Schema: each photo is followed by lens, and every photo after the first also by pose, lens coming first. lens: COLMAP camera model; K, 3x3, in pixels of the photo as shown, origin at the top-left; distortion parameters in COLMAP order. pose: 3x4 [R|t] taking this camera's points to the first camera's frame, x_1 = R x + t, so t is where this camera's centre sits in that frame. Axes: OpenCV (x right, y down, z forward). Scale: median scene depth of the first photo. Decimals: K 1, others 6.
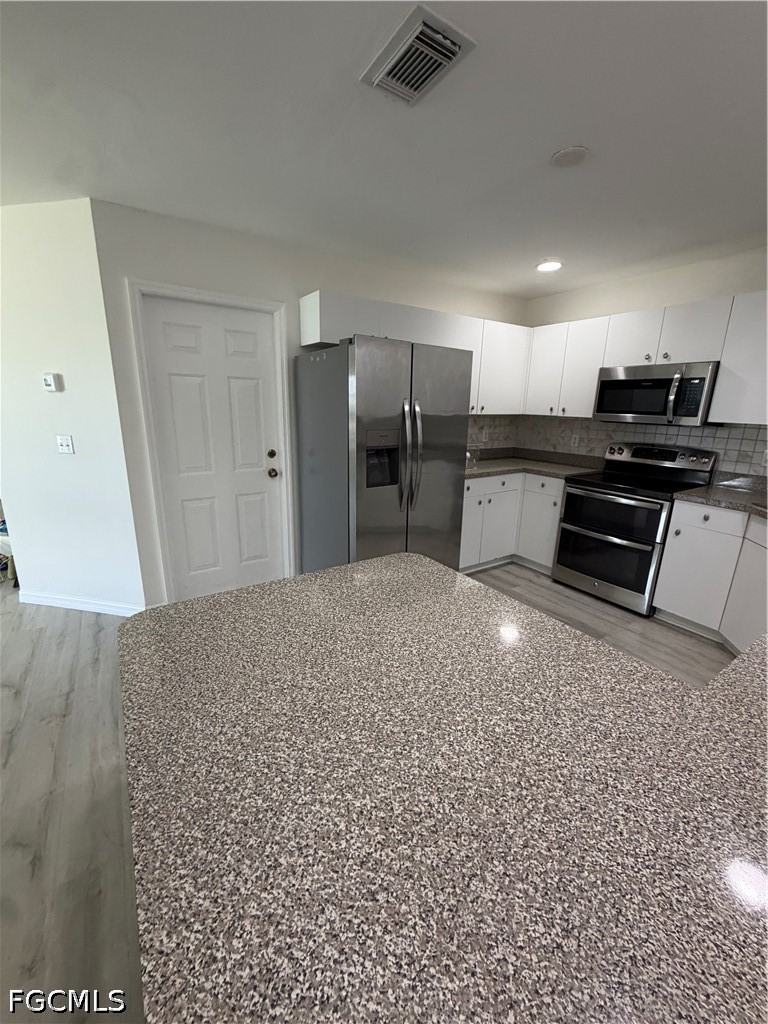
lens RADIAL K [[408.5, 0, 381.6], [0, 408.5, 511.0], [0, 0, 1]] dist [-0.000195, 0.000589]
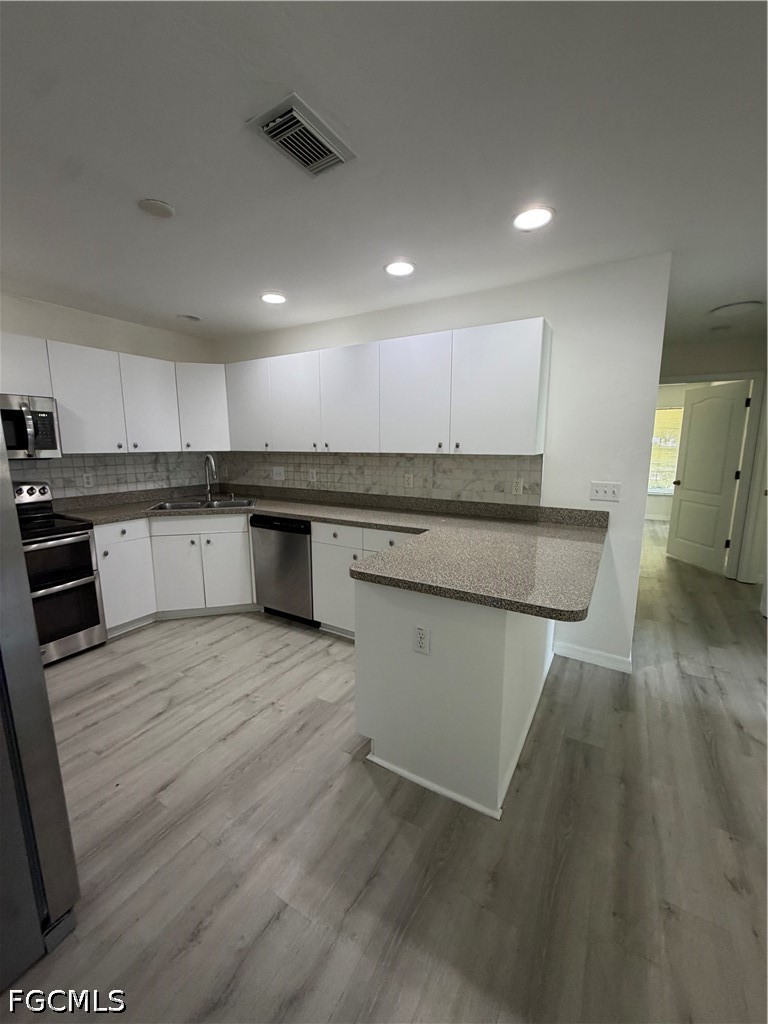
lens RADIAL K [[408.5, 0, 383.8], [0, 408.5, 510.7], [0, 0, 1]] dist [-0.000195, 0.000589]
pose [[-0.435178, -0.166720, 0.884774, -0.453888], [0.220335, 0.933104, 0.284199, -0.167185], [-0.872968, 0.318624, -0.369332, 0.601578]]
